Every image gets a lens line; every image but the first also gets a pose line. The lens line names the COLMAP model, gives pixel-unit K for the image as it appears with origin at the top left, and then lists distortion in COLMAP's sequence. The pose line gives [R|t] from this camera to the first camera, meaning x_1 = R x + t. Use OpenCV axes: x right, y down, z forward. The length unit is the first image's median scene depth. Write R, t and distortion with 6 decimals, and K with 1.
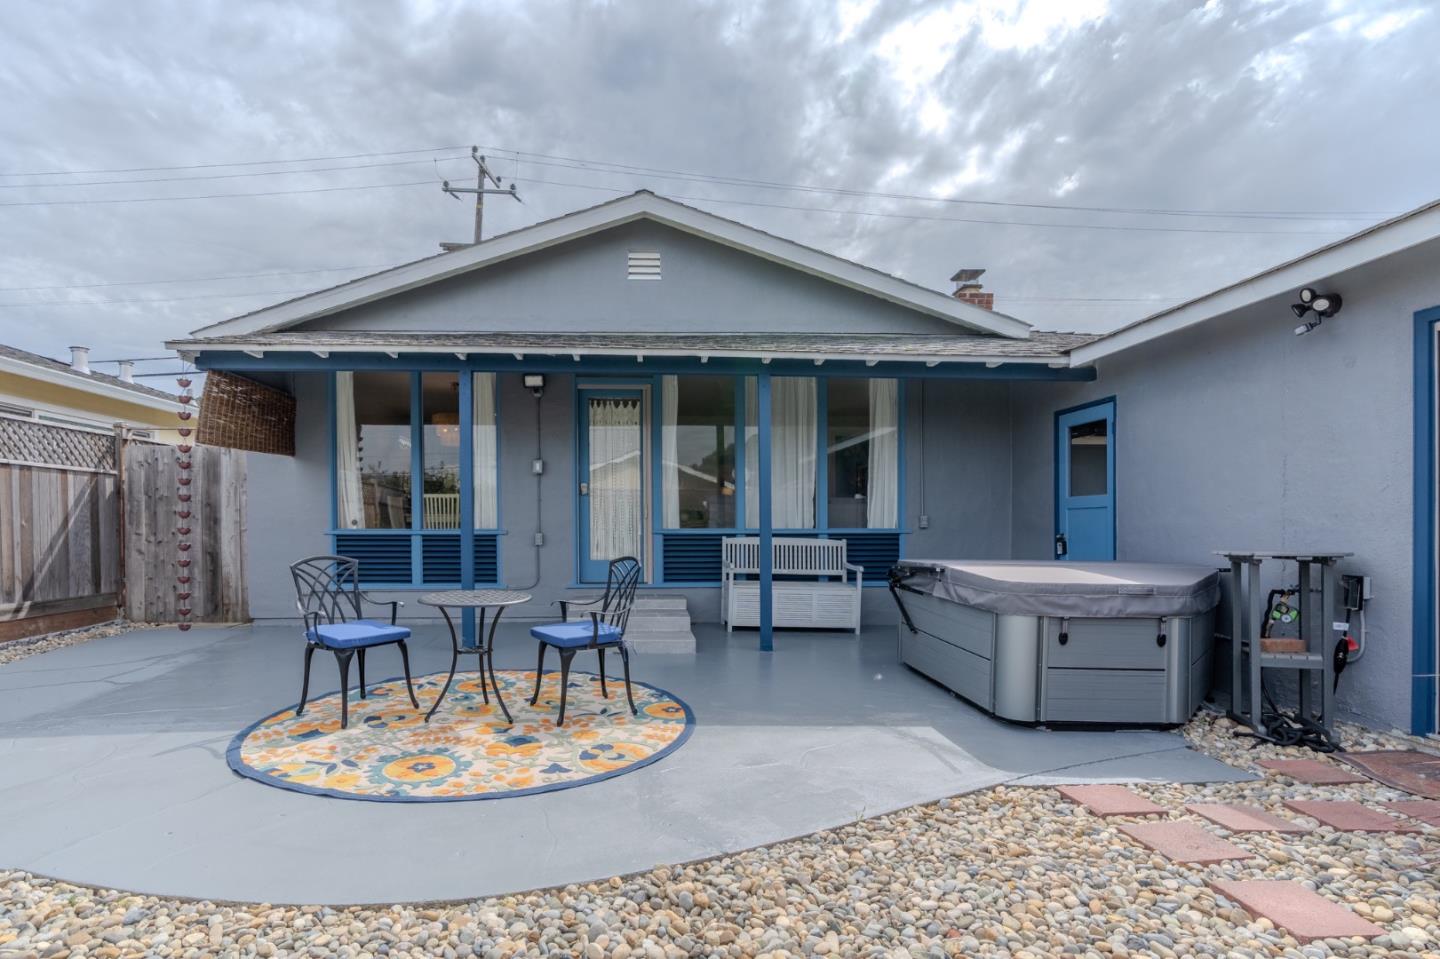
lens RADIAL K [[741.2, 0, 718.5], [0, 741.2, 526.8], [0, 0, 1]] dist [-0.001524, 0.000044]
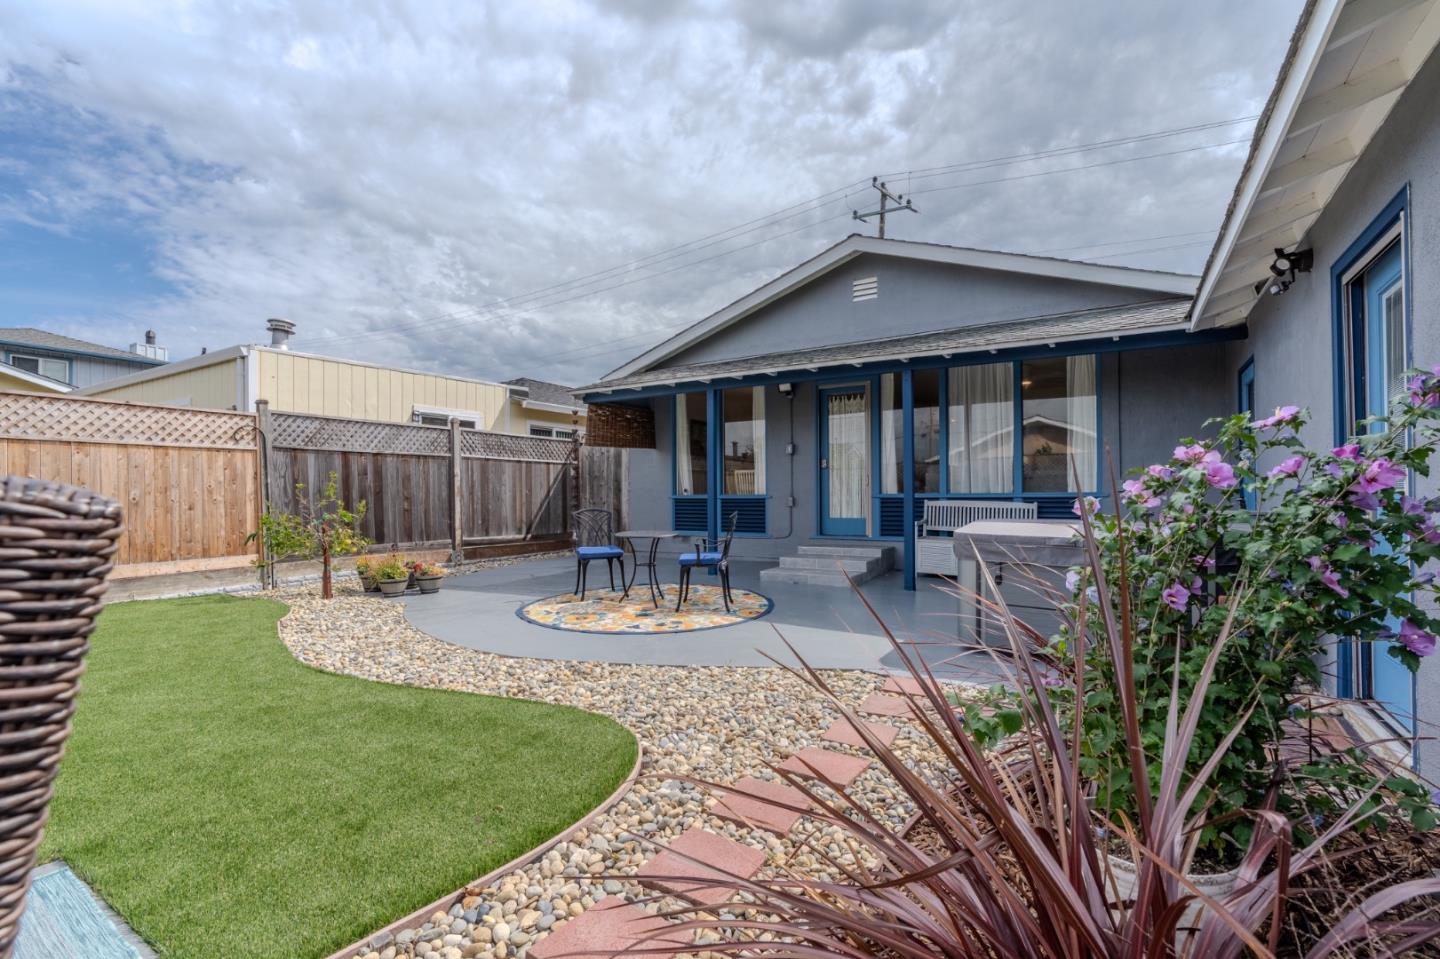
lens RADIAL K [[653.4, 0, 716.0], [0, 653.4, 477.7], [0, 0, 1]] dist [-0.003615, 0.000000]
pose [[0.826628, -0.018465, -0.562445, 0.318992], [0.004297, 0.999640, -0.026502, 0.003620], [0.562732, 0.019491, 0.826410, -0.074698]]
